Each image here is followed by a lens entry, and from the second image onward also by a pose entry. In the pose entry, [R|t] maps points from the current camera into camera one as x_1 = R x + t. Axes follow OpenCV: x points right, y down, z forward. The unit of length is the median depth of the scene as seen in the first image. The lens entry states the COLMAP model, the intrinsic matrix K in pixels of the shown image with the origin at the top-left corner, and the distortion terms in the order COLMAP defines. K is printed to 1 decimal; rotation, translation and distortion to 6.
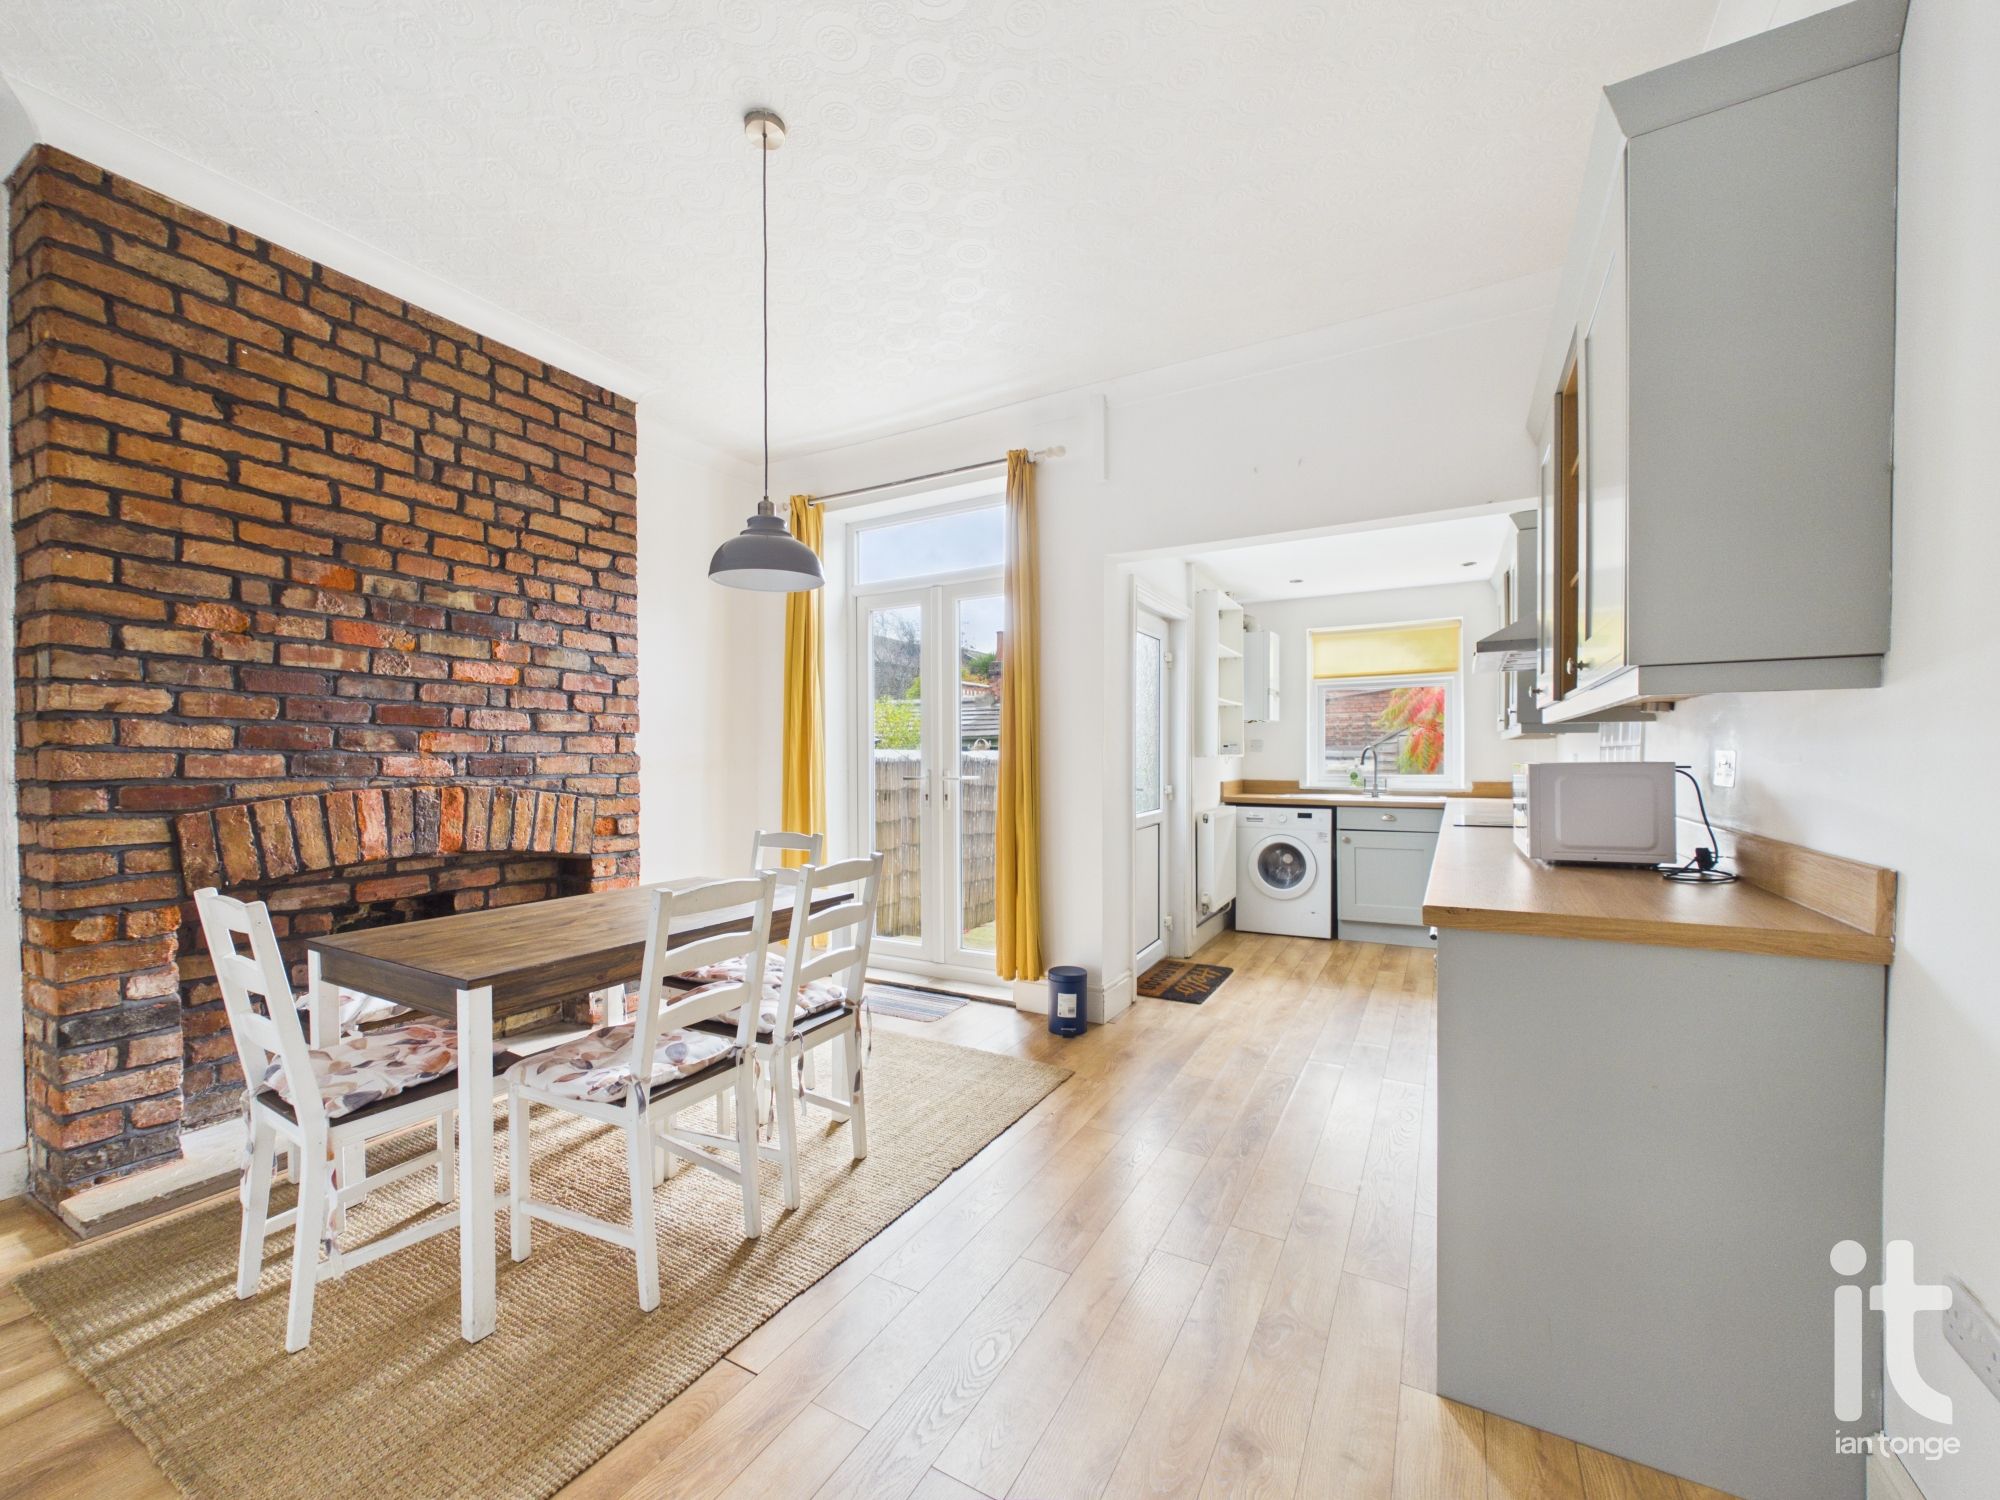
lens RADIAL K [[804.3, 0, 997.2], [0, 804.3, 766.0], [0, 0, 1]] dist [-0.001106, -0.000142]
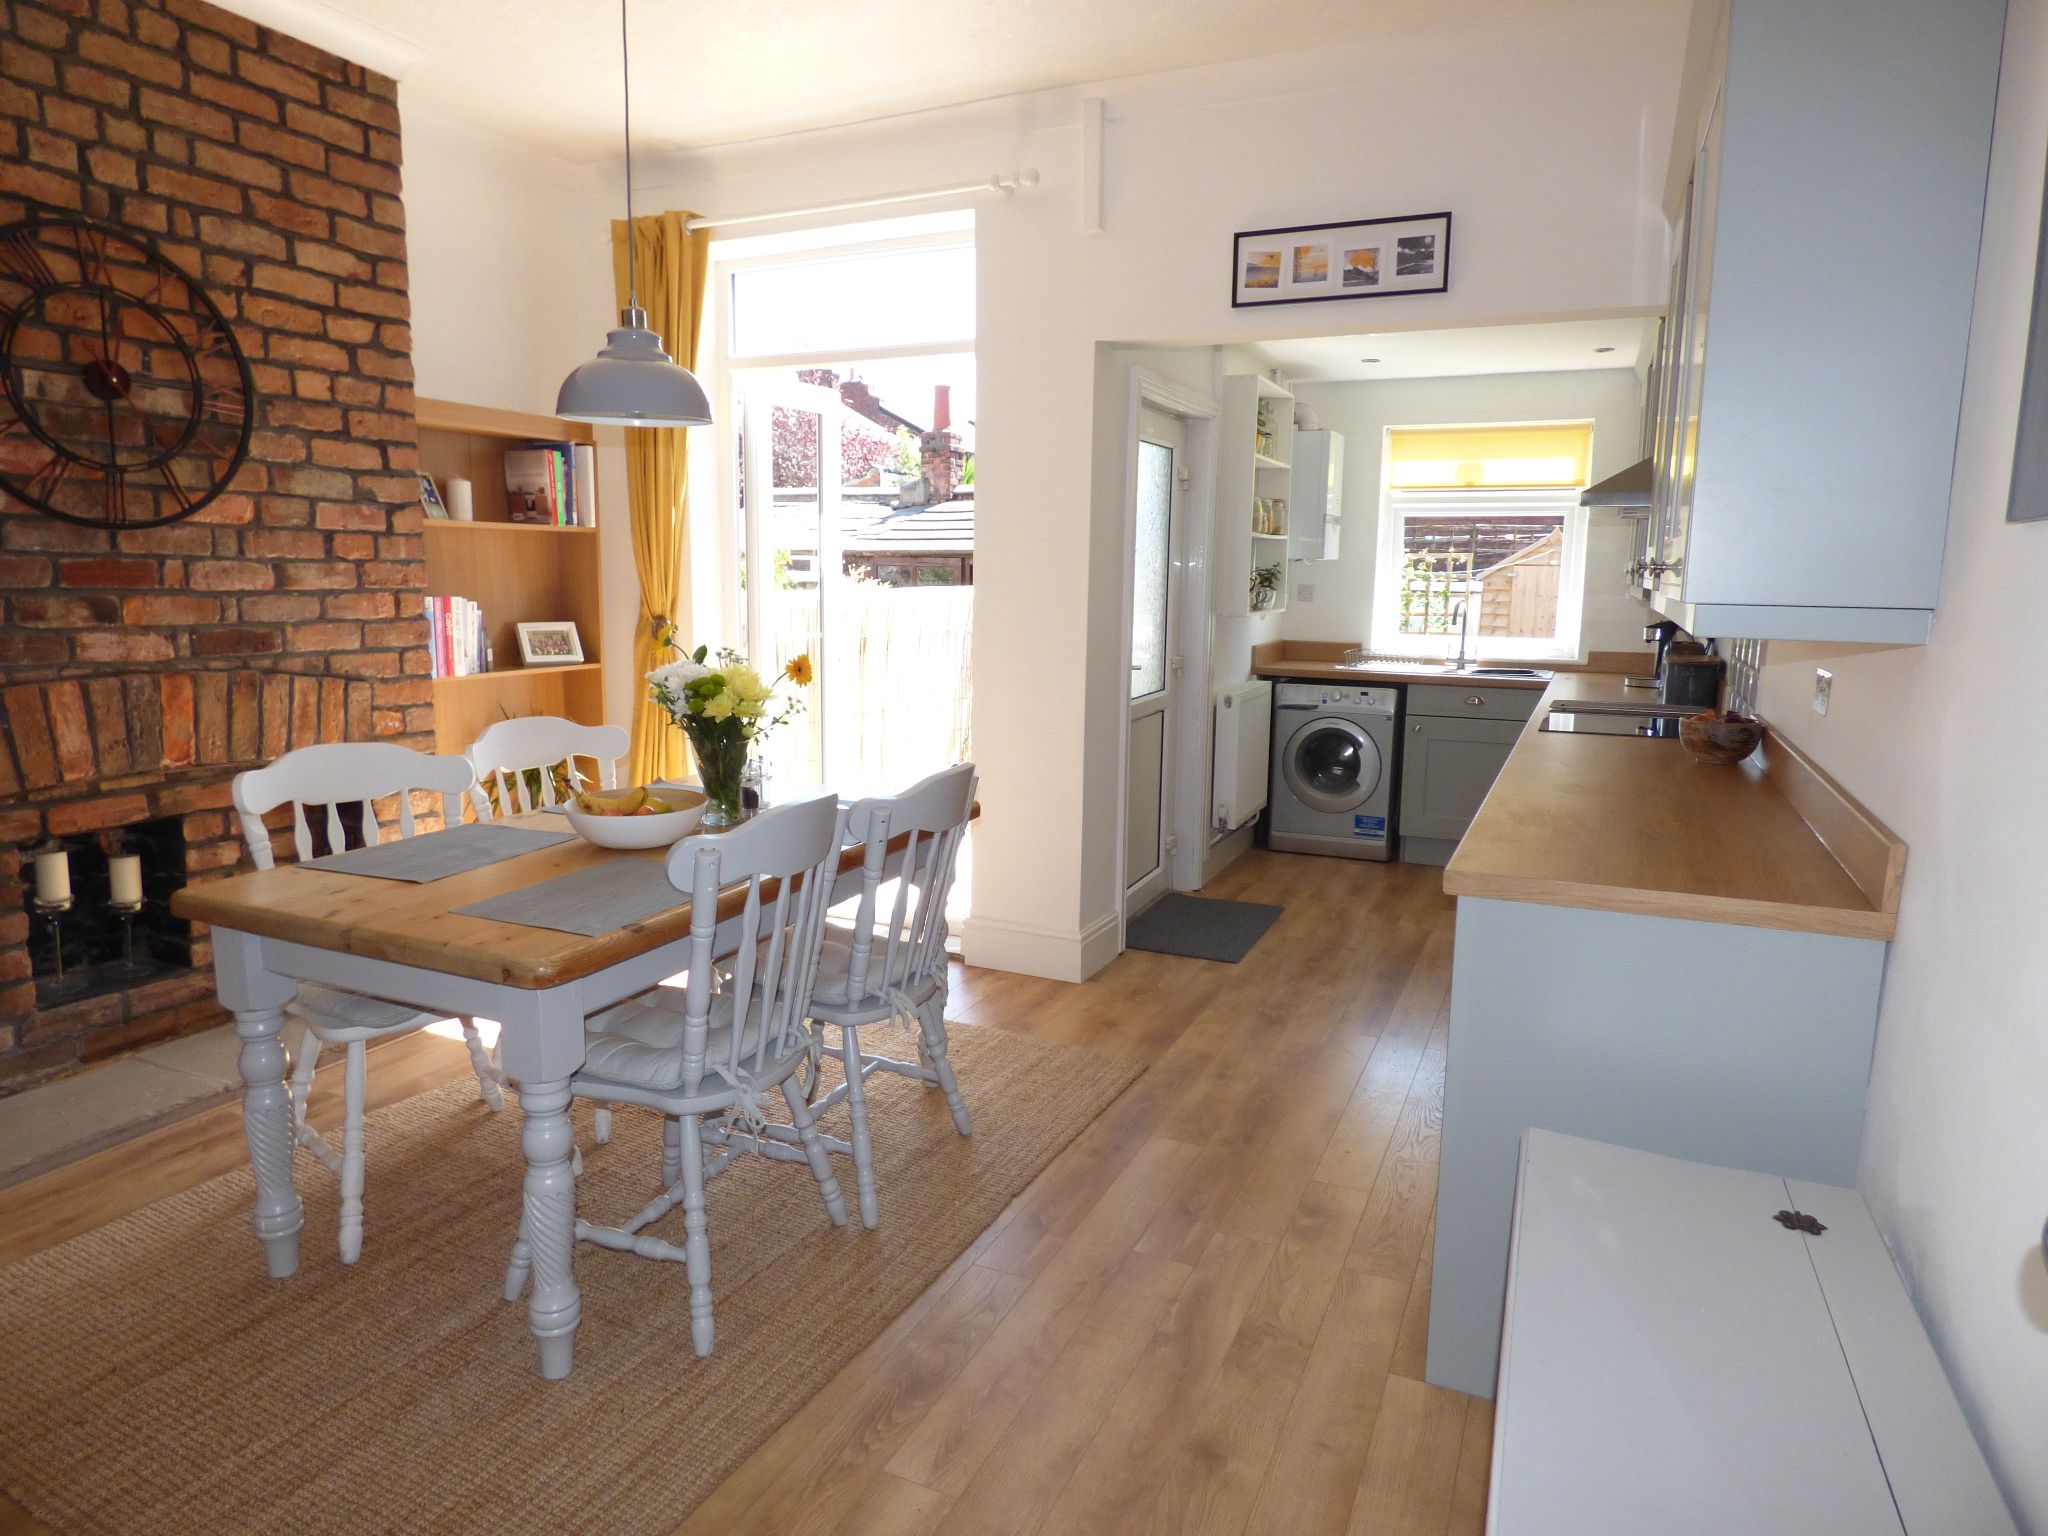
lens RADIAL K [[1246.6, 0, 1034.4], [0, 1246.6, 766.8], [0, 0, 1]] dist [-0.010326, 0.001419]
pose [[0.995929, 0.007311, 0.089843, -0.020225], [-0.021294, 0.987578, 0.155679, -0.073876], [-0.087589, -0.156959, 0.983713, -0.141536]]
